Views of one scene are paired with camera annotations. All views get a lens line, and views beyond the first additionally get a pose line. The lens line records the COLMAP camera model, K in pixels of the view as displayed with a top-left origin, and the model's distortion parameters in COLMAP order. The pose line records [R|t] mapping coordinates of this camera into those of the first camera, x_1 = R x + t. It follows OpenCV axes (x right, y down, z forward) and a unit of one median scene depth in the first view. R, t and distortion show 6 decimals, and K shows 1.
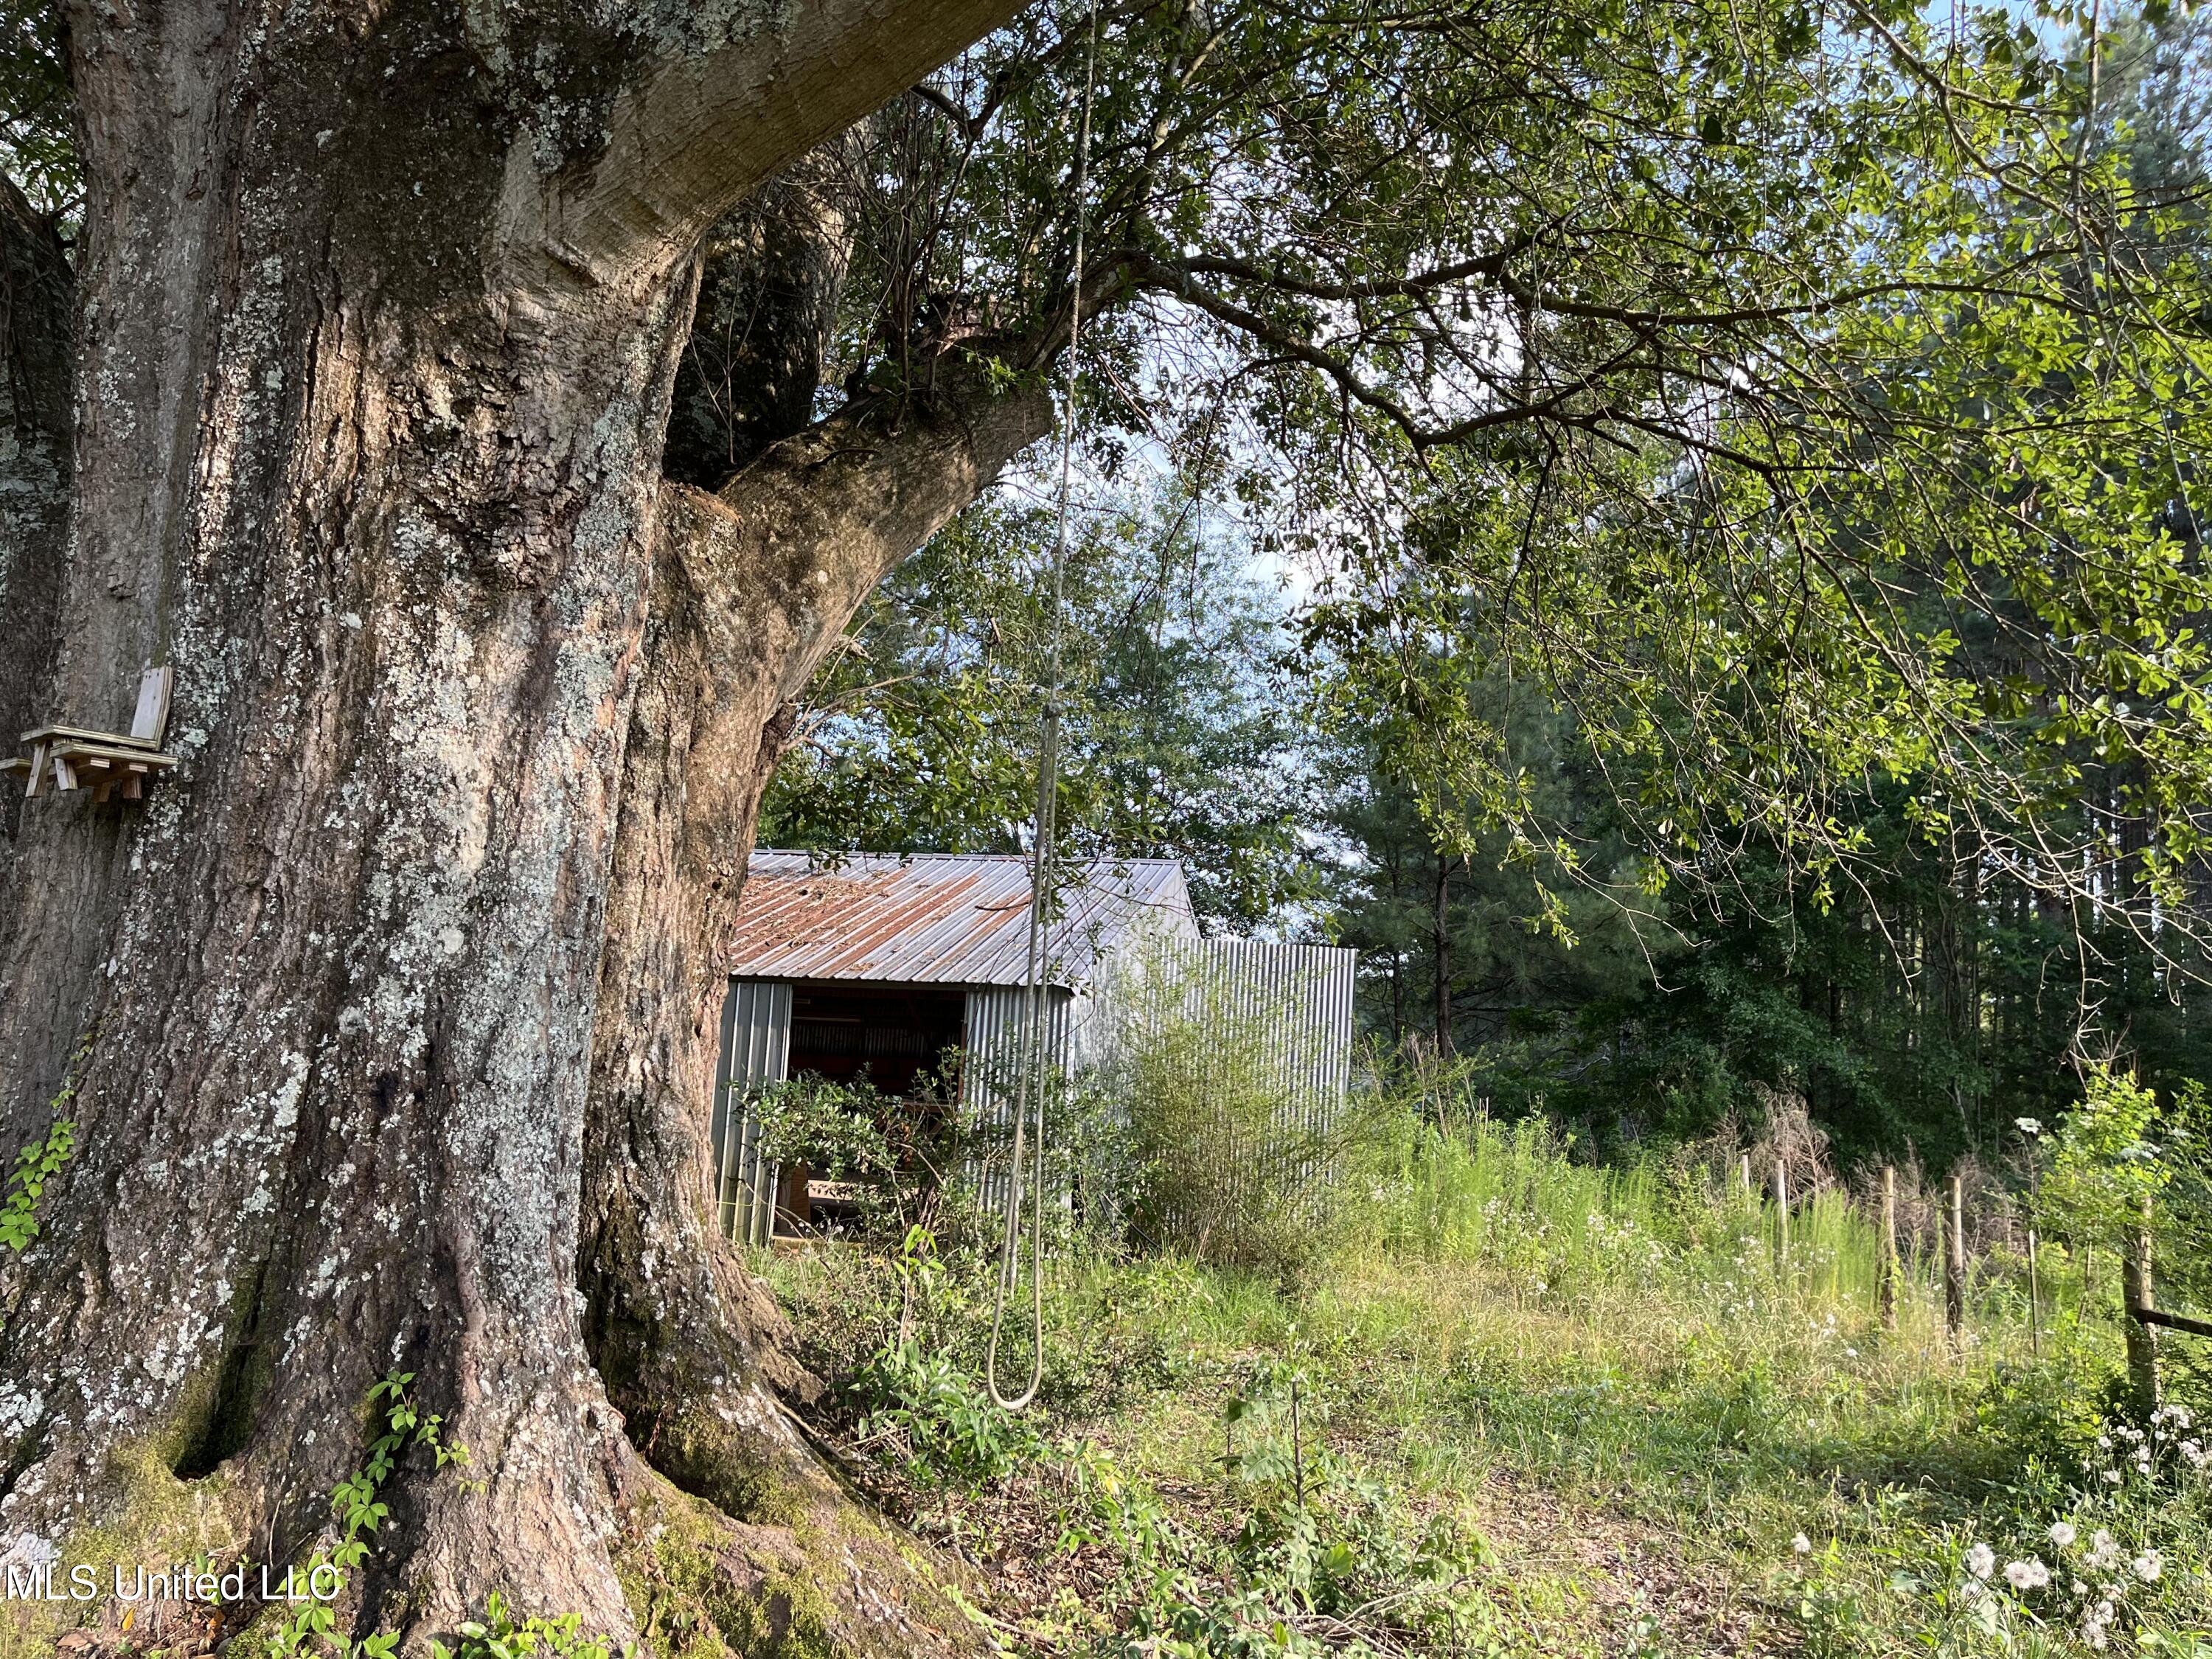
lens RADIAL K [[1697.1, 0, 1105.8], [0, 1697.1, 866.4], [0, 0, 1]] dist [-0.006308, -0.003312]
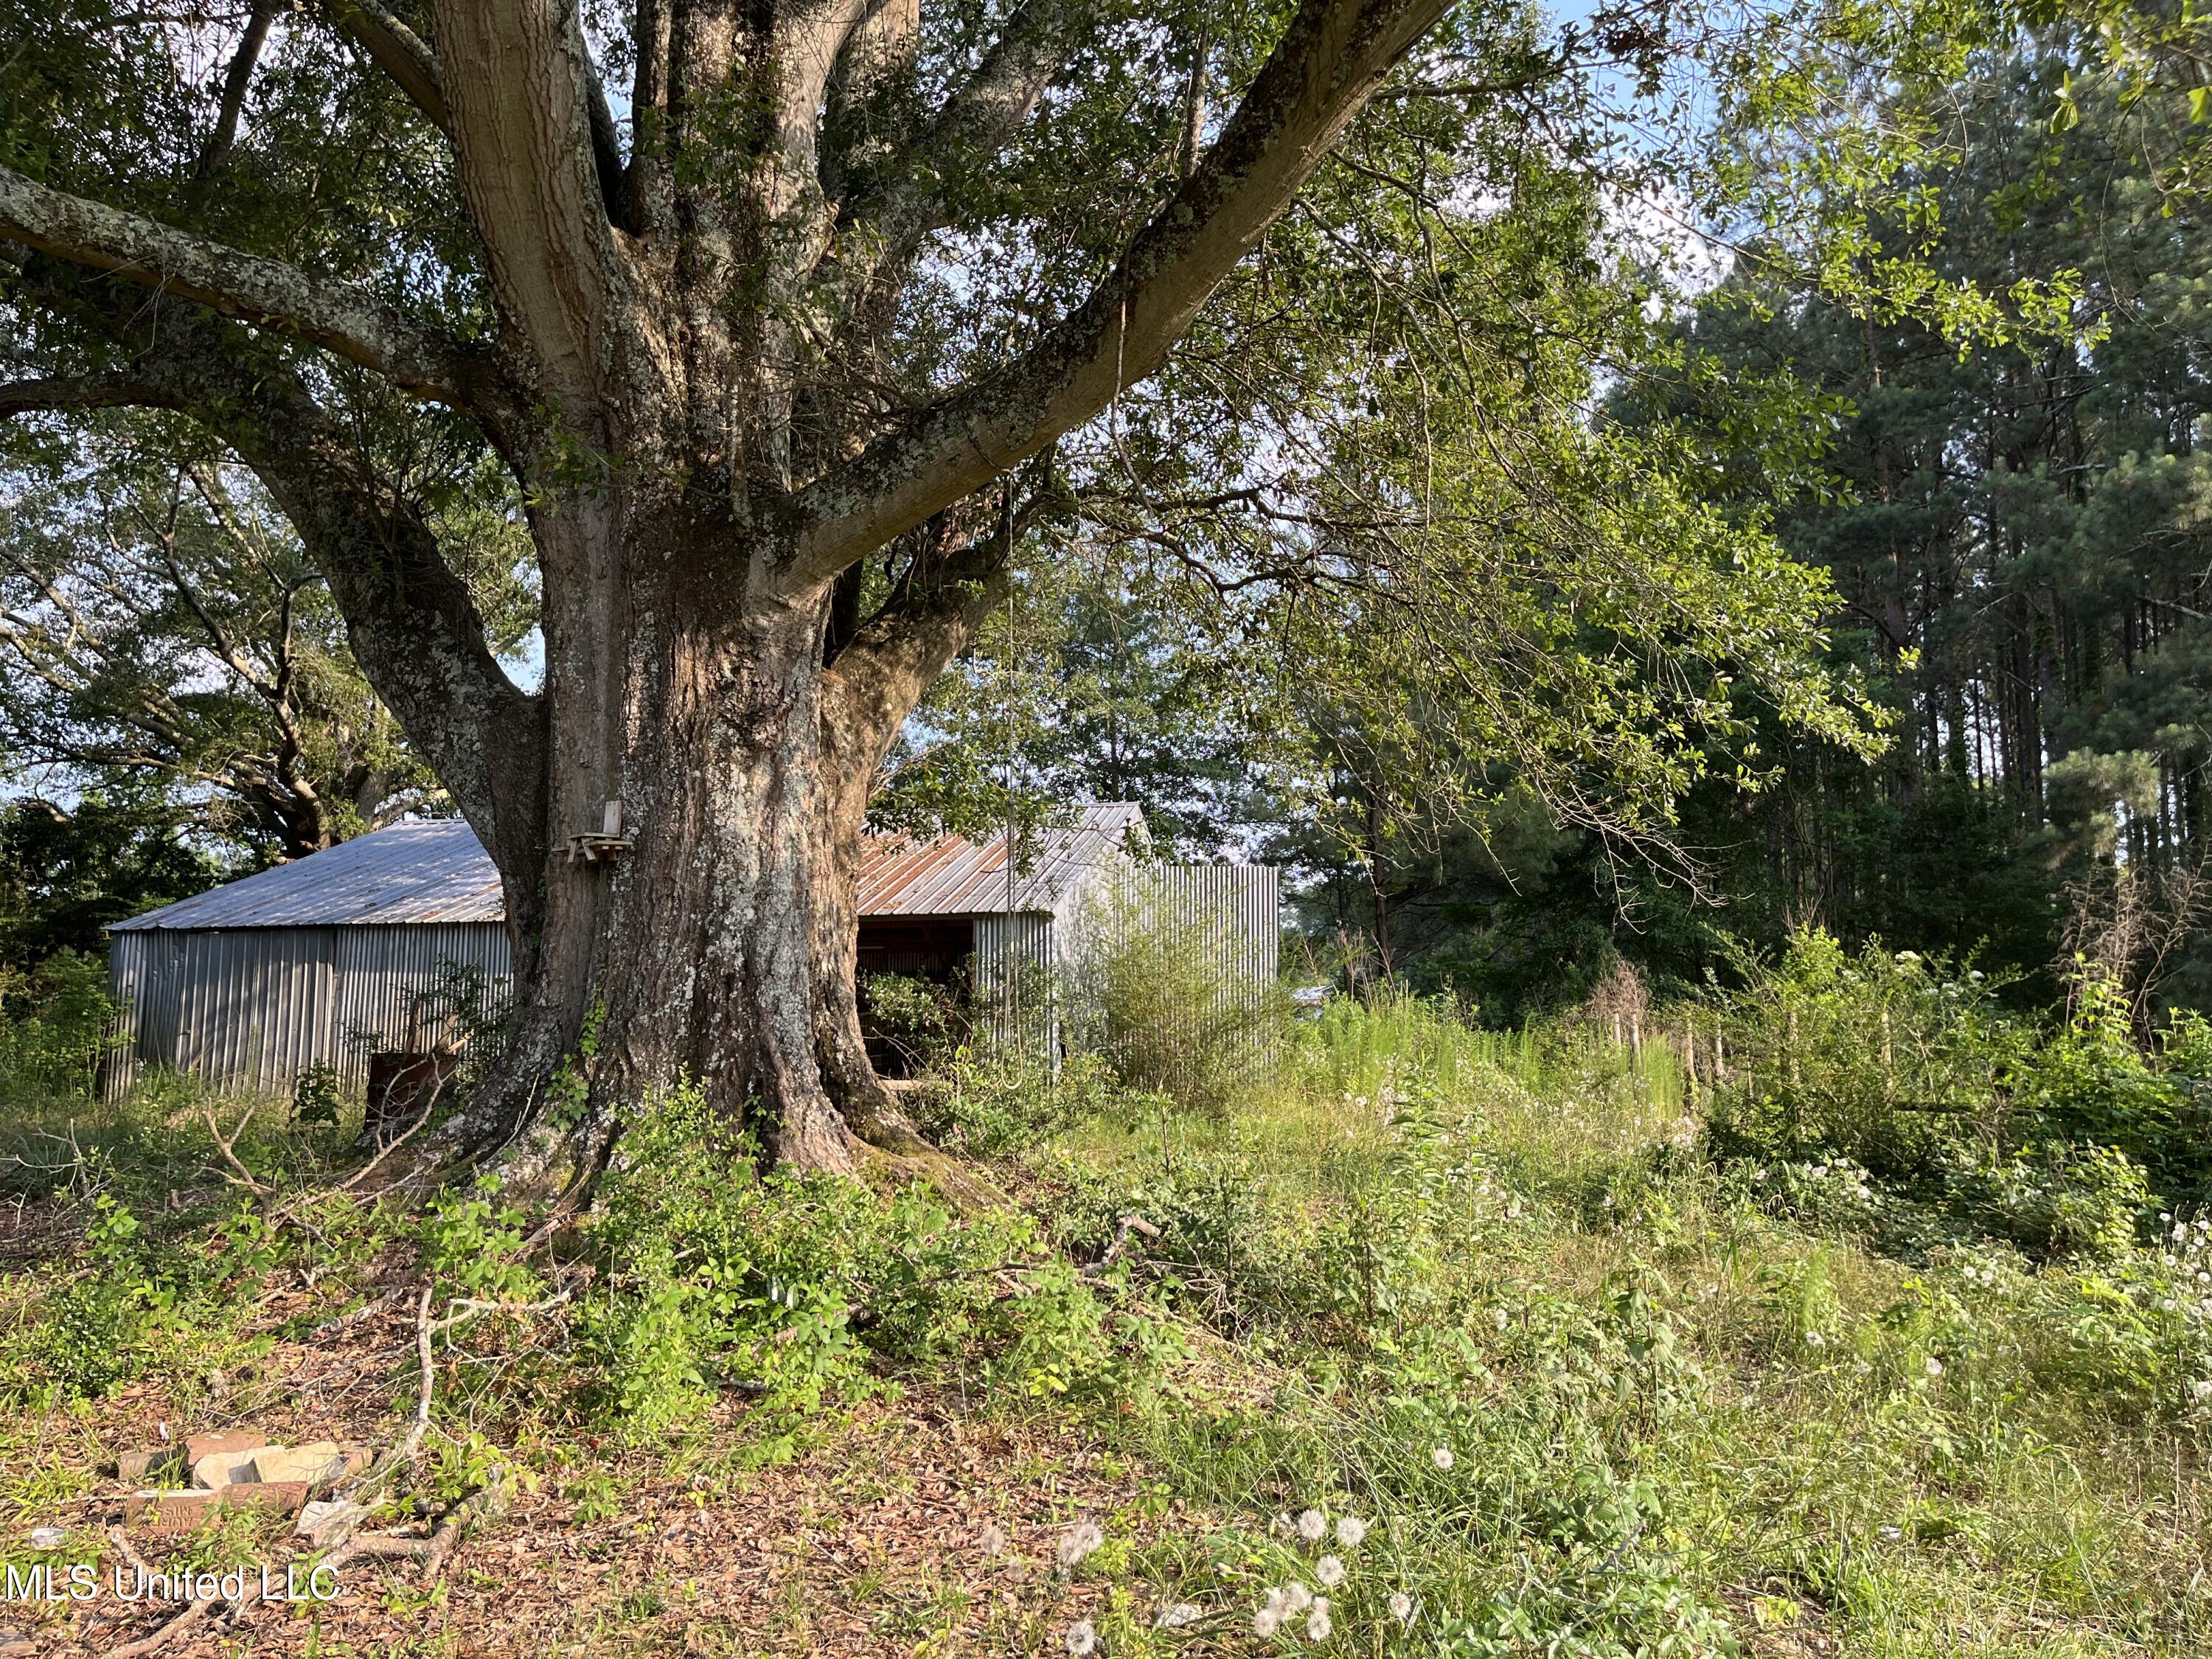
lens RADIAL K [[1671.1, 0, 1122.4], [0, 1671.1, 838.0], [0, 0, 1]] dist [0.067863, -0.089638]
pose [[0.998246, -0.057771, 0.012942, 0.078626], [0.057320, 0.997815, 0.032851, -0.096746], [-0.014811, -0.032051, 0.999376, -1.173901]]
